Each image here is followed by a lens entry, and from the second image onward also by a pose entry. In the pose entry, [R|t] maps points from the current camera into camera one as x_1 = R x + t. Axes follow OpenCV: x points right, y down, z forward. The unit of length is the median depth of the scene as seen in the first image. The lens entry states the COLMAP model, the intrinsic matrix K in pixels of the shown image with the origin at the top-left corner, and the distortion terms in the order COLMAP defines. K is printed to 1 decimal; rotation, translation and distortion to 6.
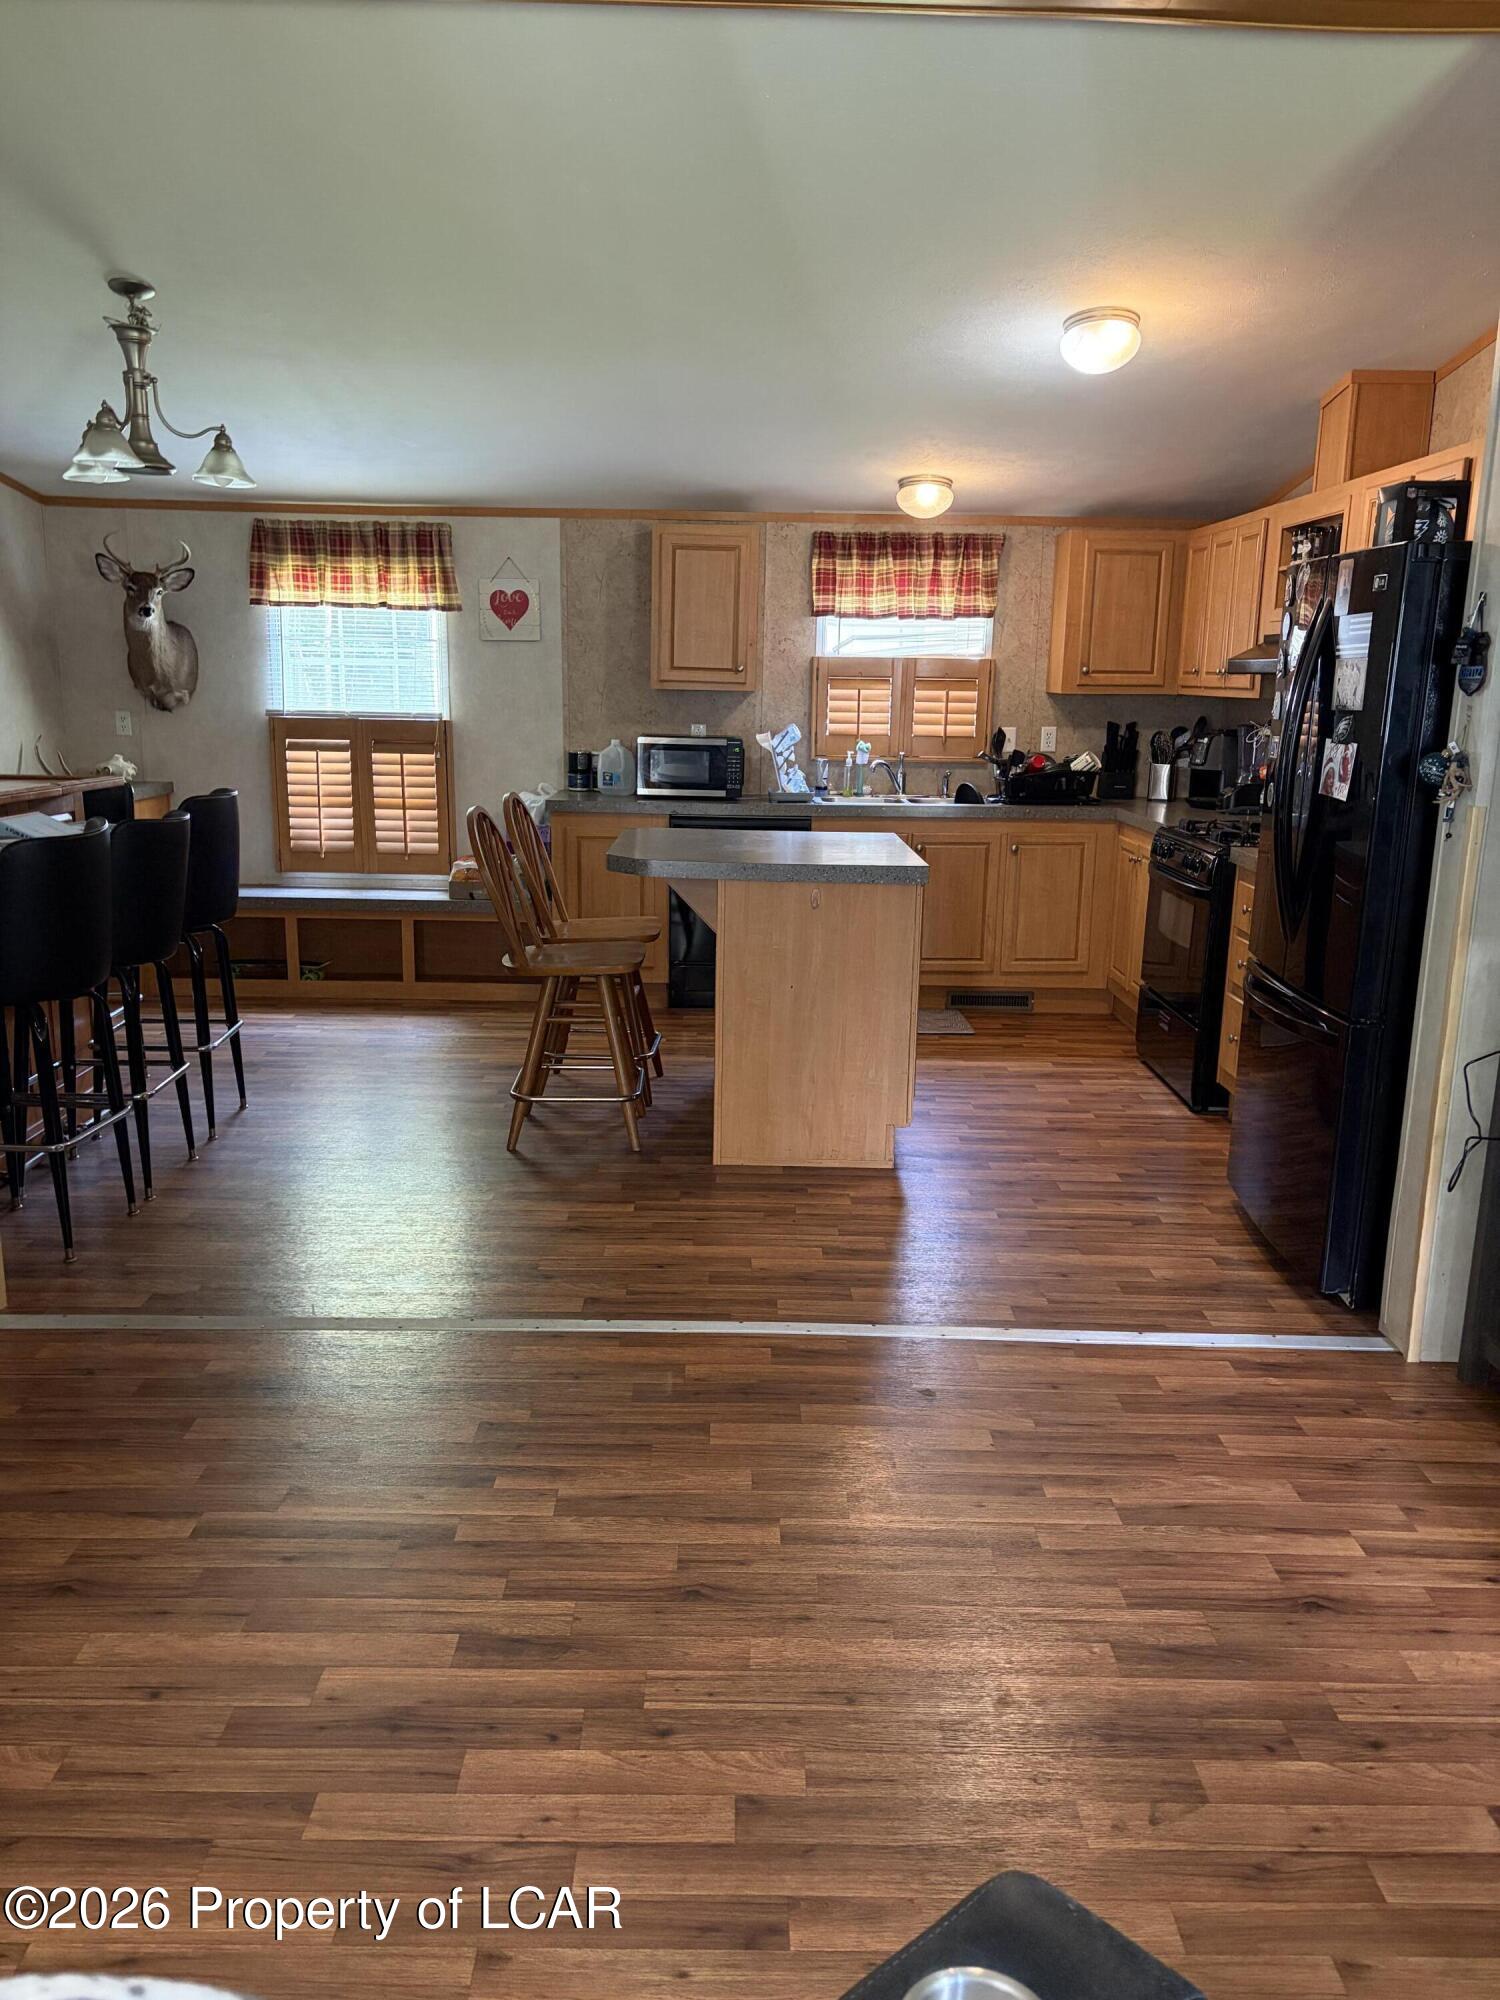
lens RADIAL K [[1465.5, 0, 750.0], [0, 1465.5, 1000.0], [0, 0, 1]] dist [0.005219, -0.056955]
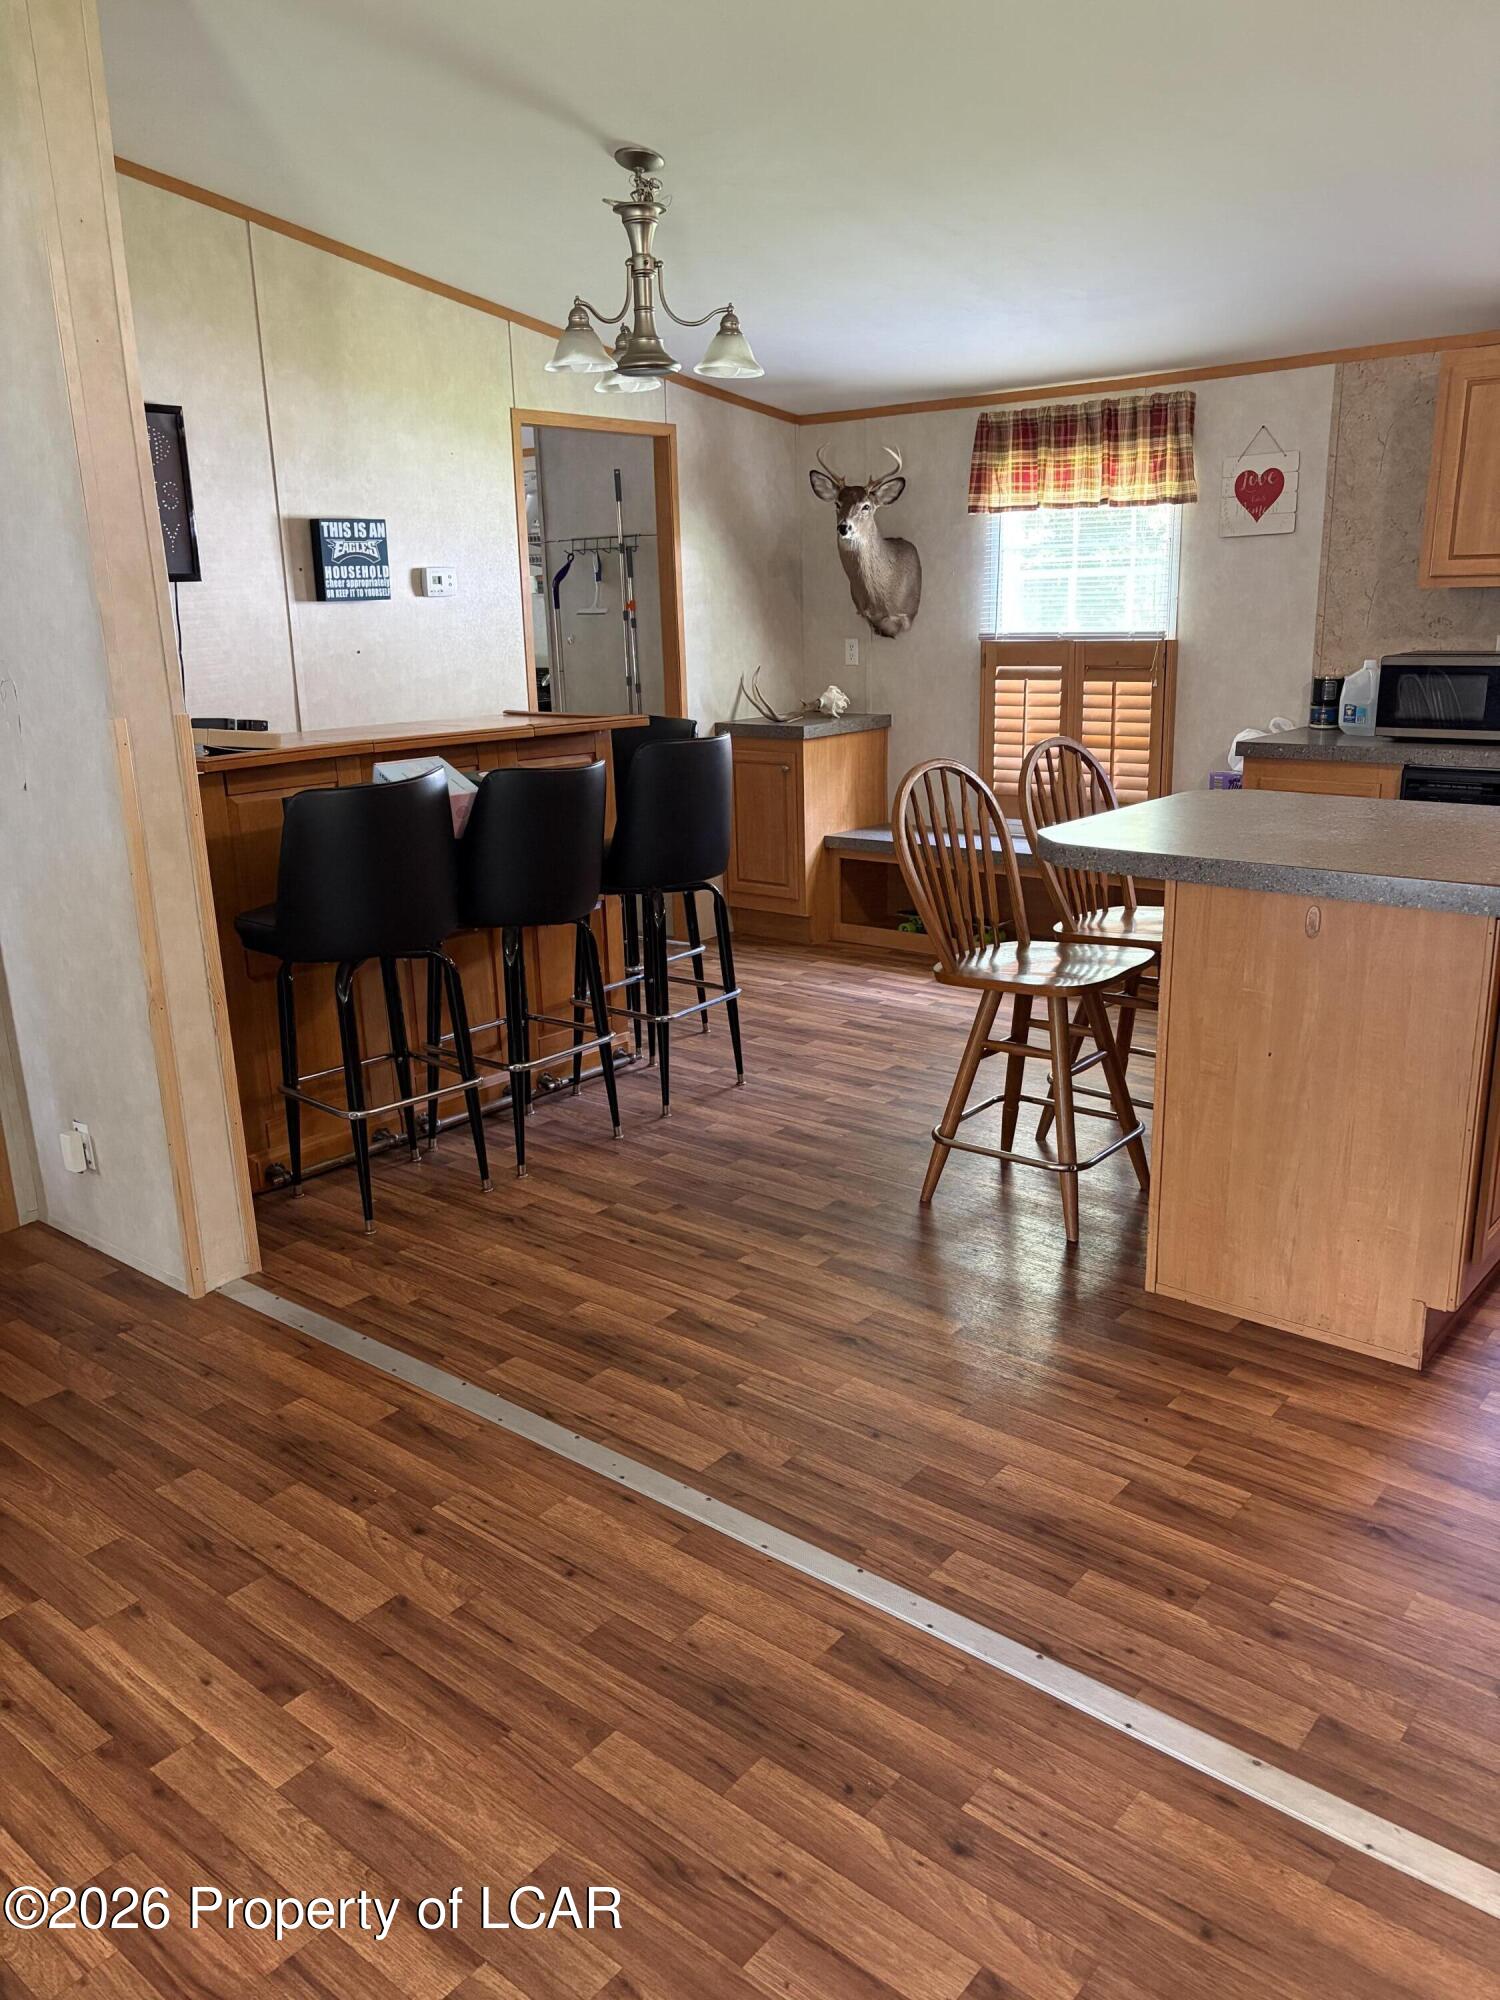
lens RADIAL K [[1499.6, 0, 751.7], [0, 1499.6, 986.8], [0, 0, 1]] dist [0.000097, 0.003003]
pose [[0.762563, 0.121815, -0.635341, 0.170406], [-0.095803, 0.992547, 0.075316, -0.041712], [0.639780, 0.003435, 0.768550, 0.219655]]
